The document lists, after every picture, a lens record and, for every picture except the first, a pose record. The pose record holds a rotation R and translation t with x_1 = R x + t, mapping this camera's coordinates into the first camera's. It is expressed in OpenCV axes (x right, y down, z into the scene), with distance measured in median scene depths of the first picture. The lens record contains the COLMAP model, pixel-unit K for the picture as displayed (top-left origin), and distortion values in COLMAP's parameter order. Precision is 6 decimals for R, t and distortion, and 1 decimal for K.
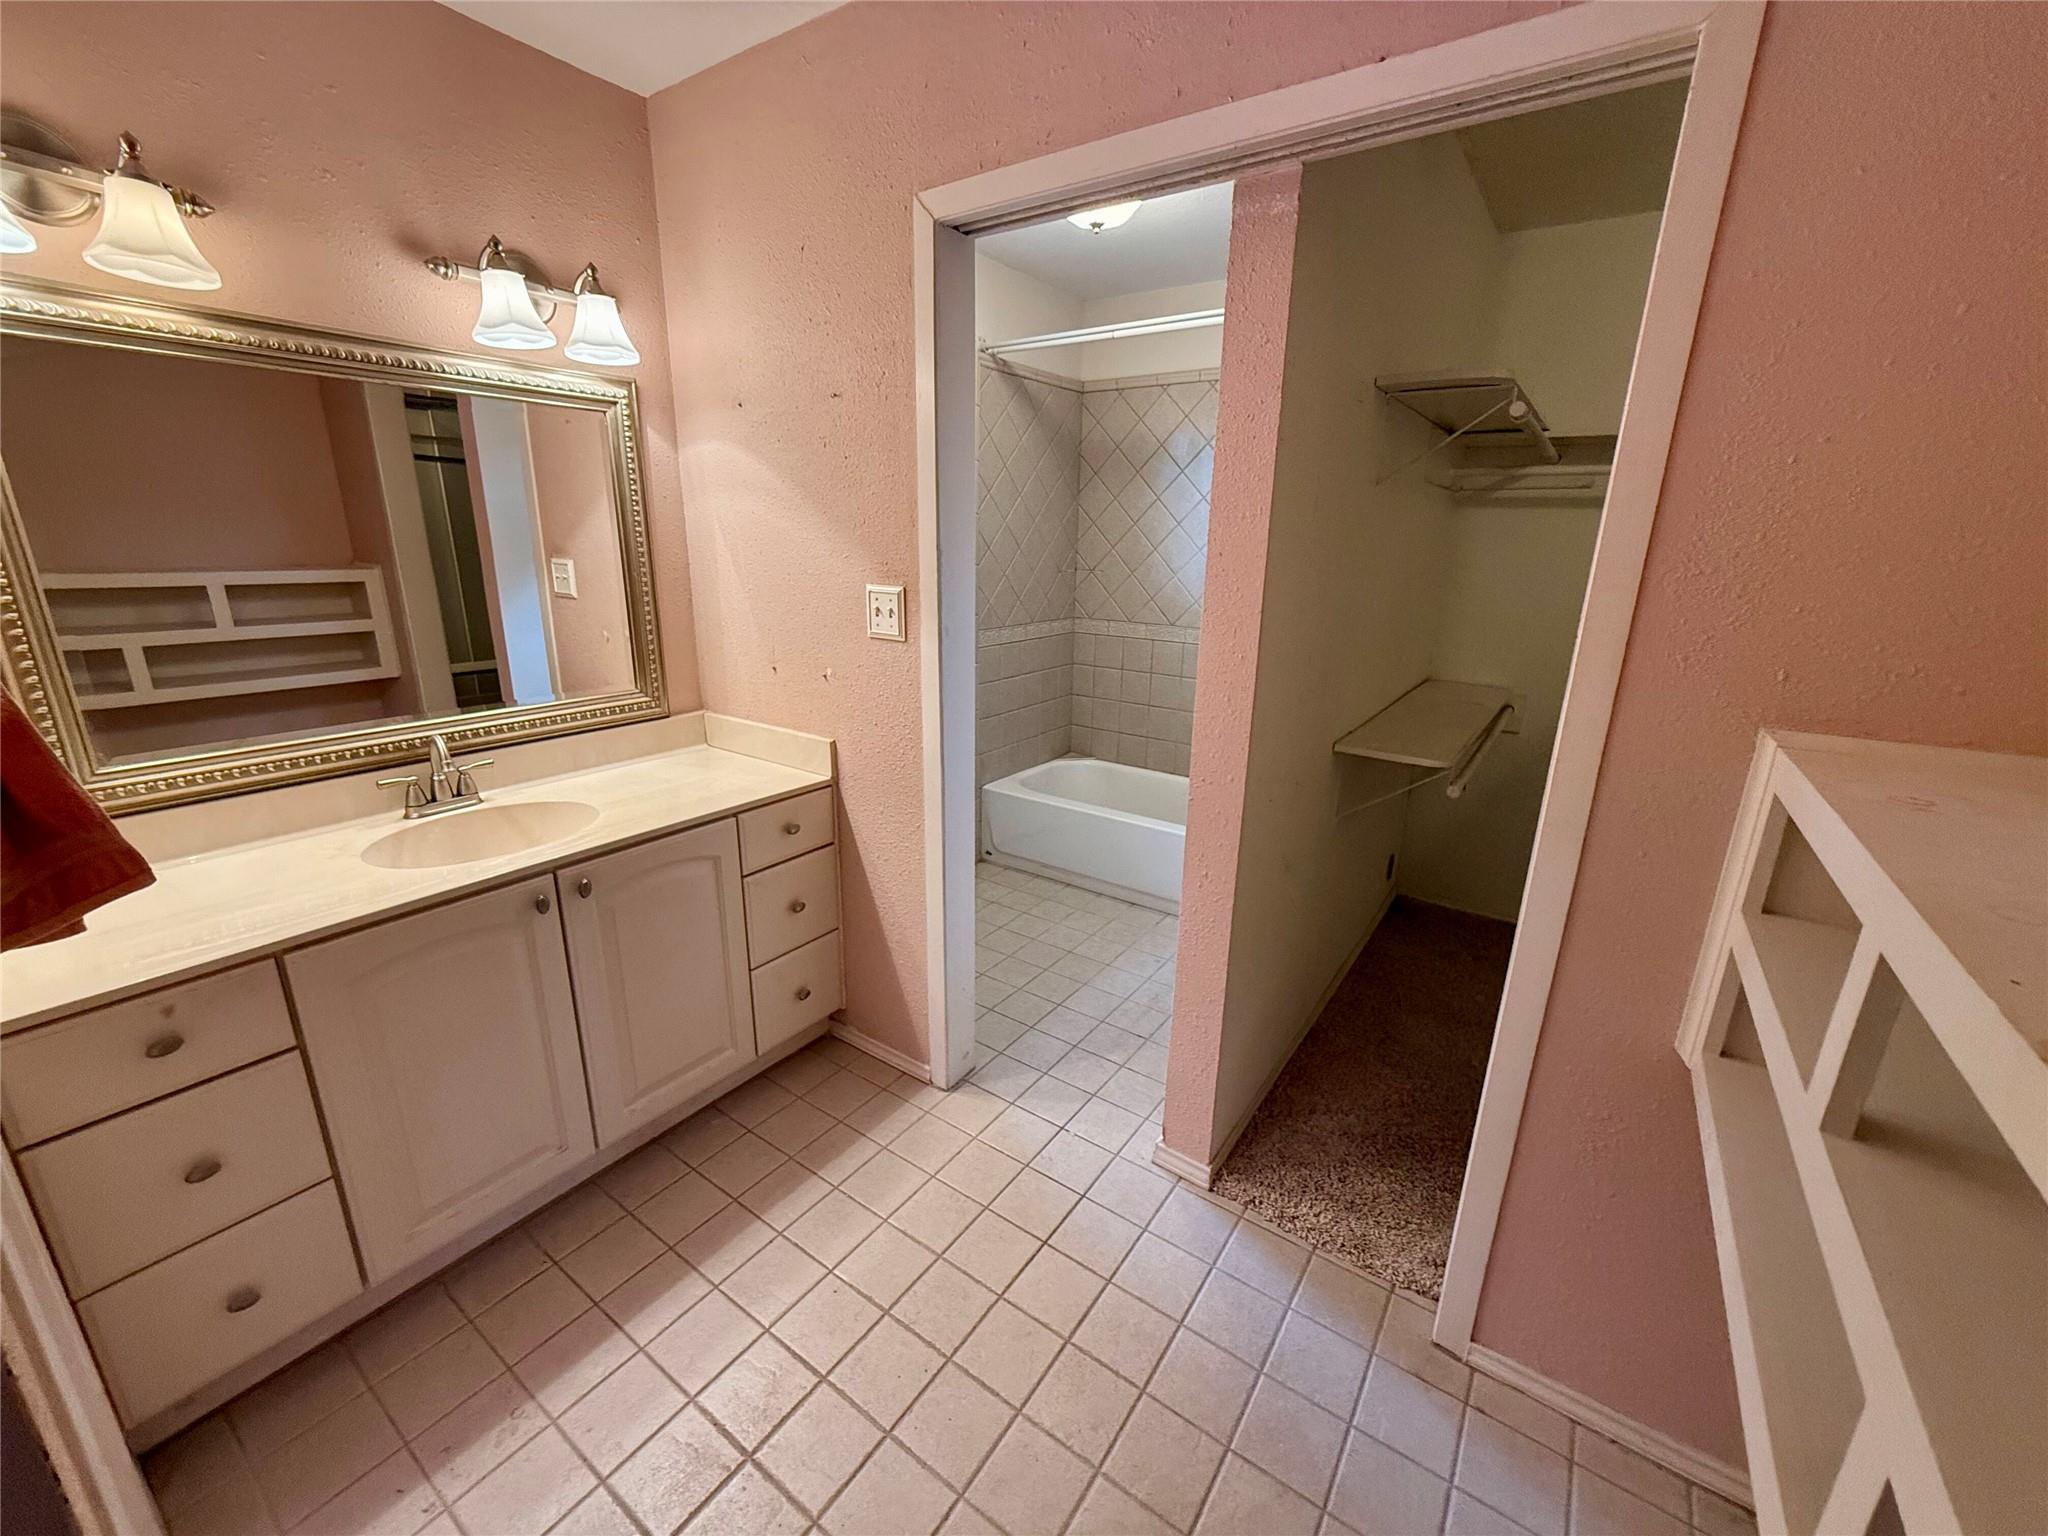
lens RADIAL K [[812.5, 0, 1023.7], [0, 812.5, 769.0], [0, 0, 1]] dist [-0.004258, 0.000354]
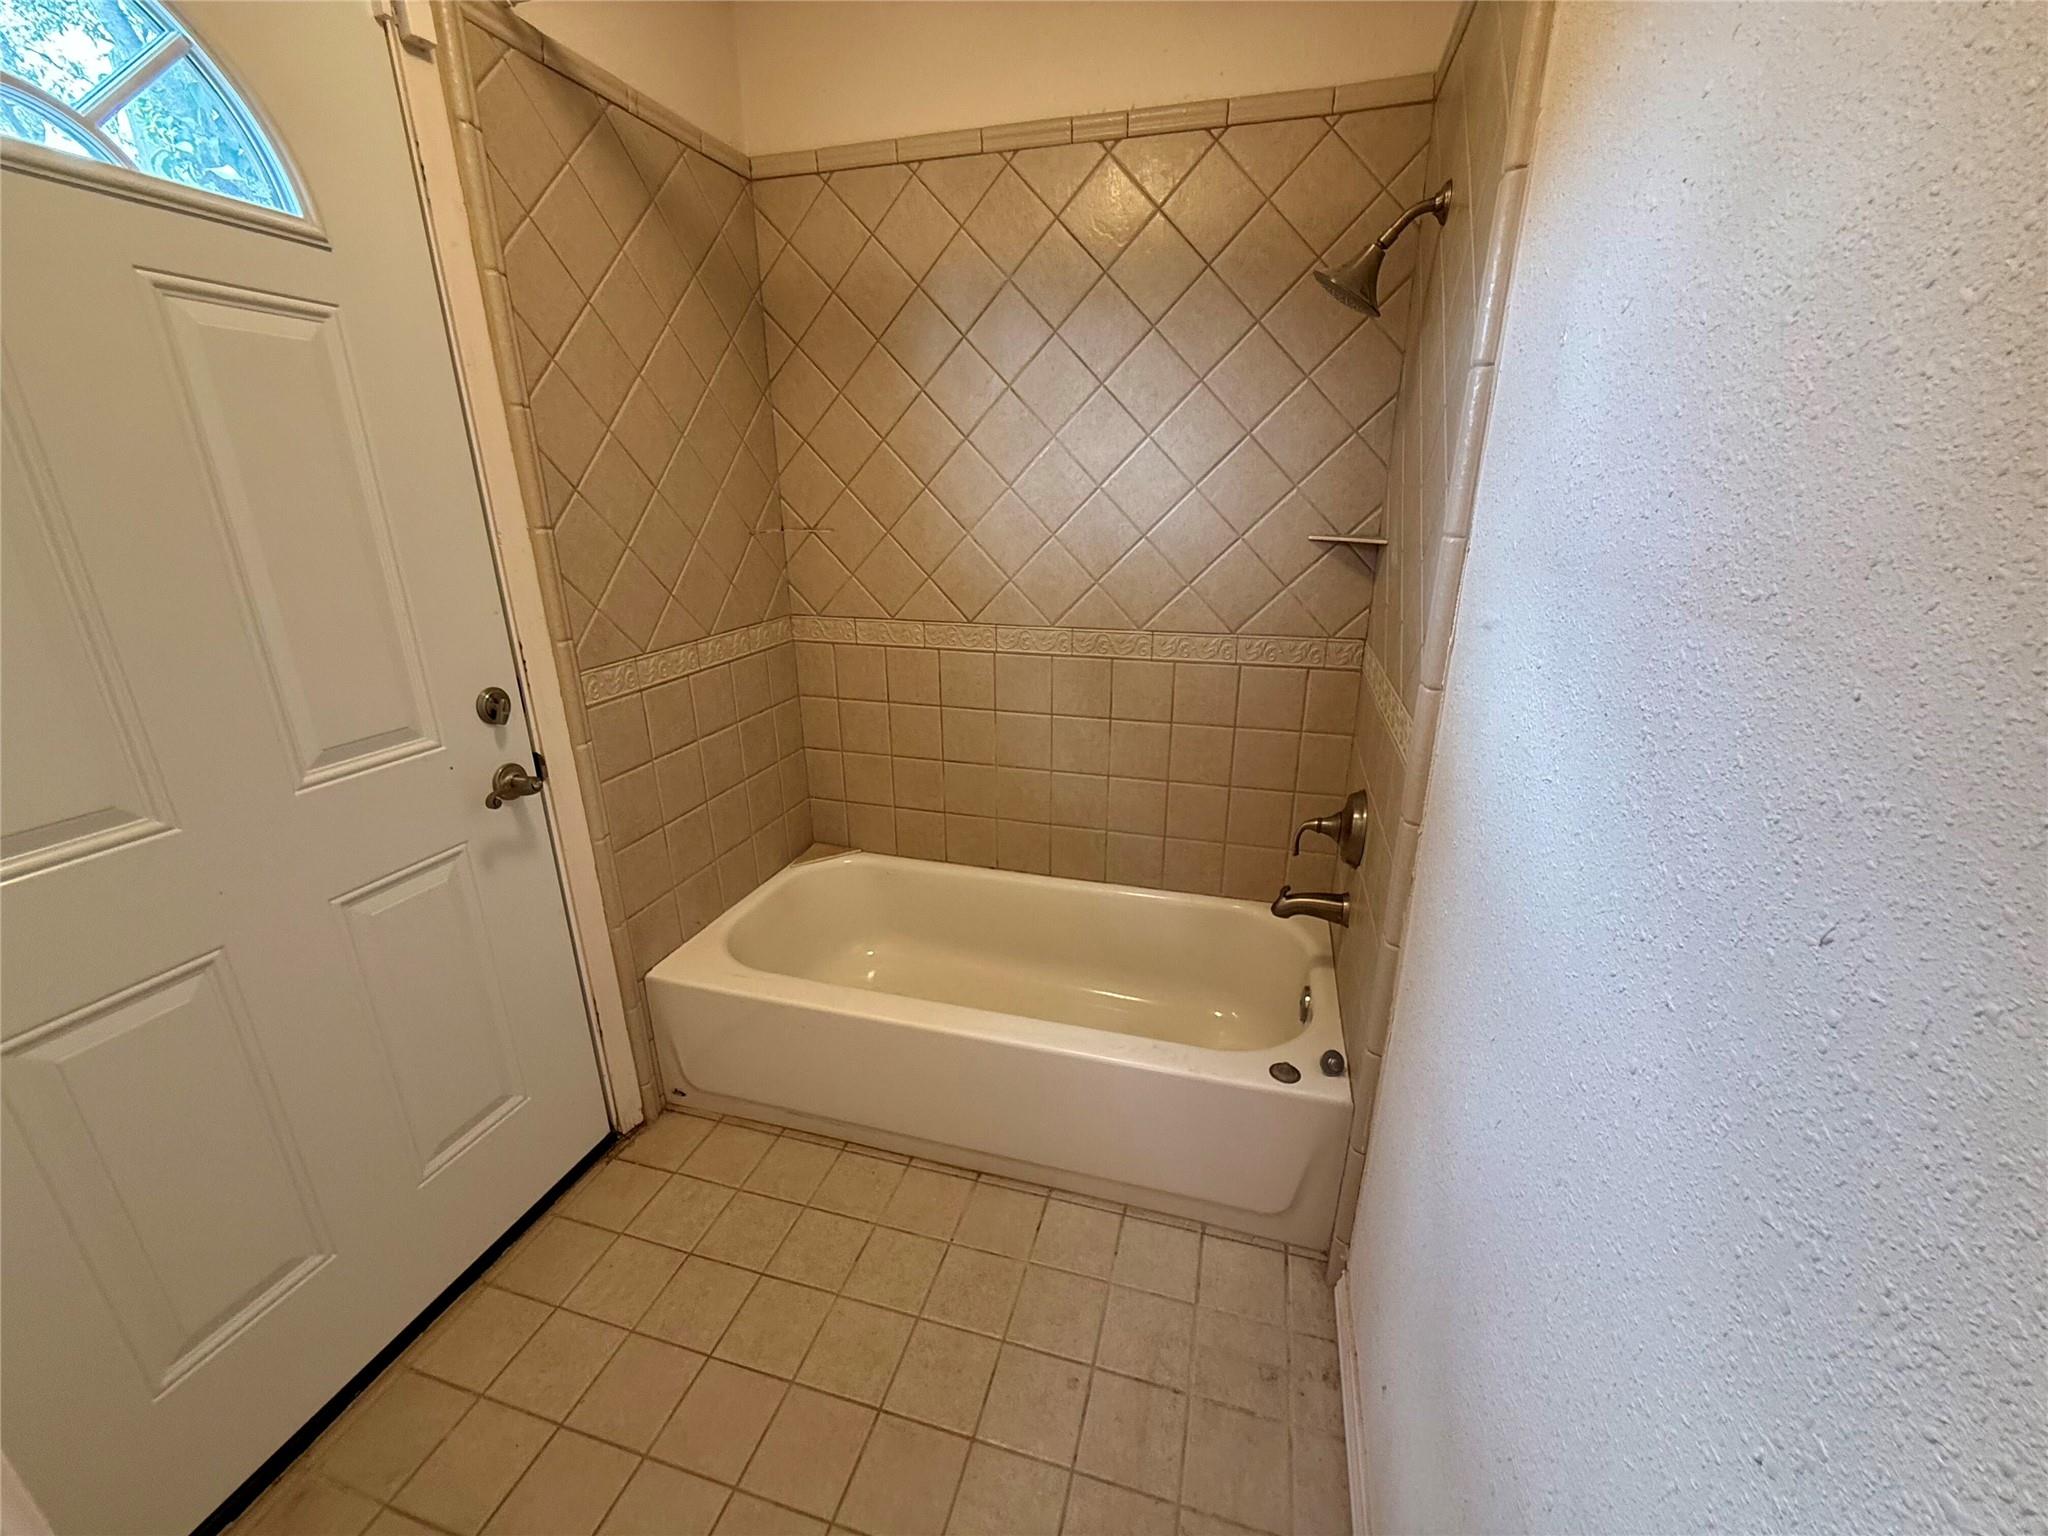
lens RADIAL K [[812.5, 0, 1031.6], [0, 812.5, 770.2], [0, 0, 1]] dist [-0.004258, 0.000354]
pose [[0.940743, -0.127667, 0.314170, 0.030229], [0.112057, 0.991418, 0.067333, -0.104705], [-0.320070, -0.028138, 0.946976, 0.433417]]
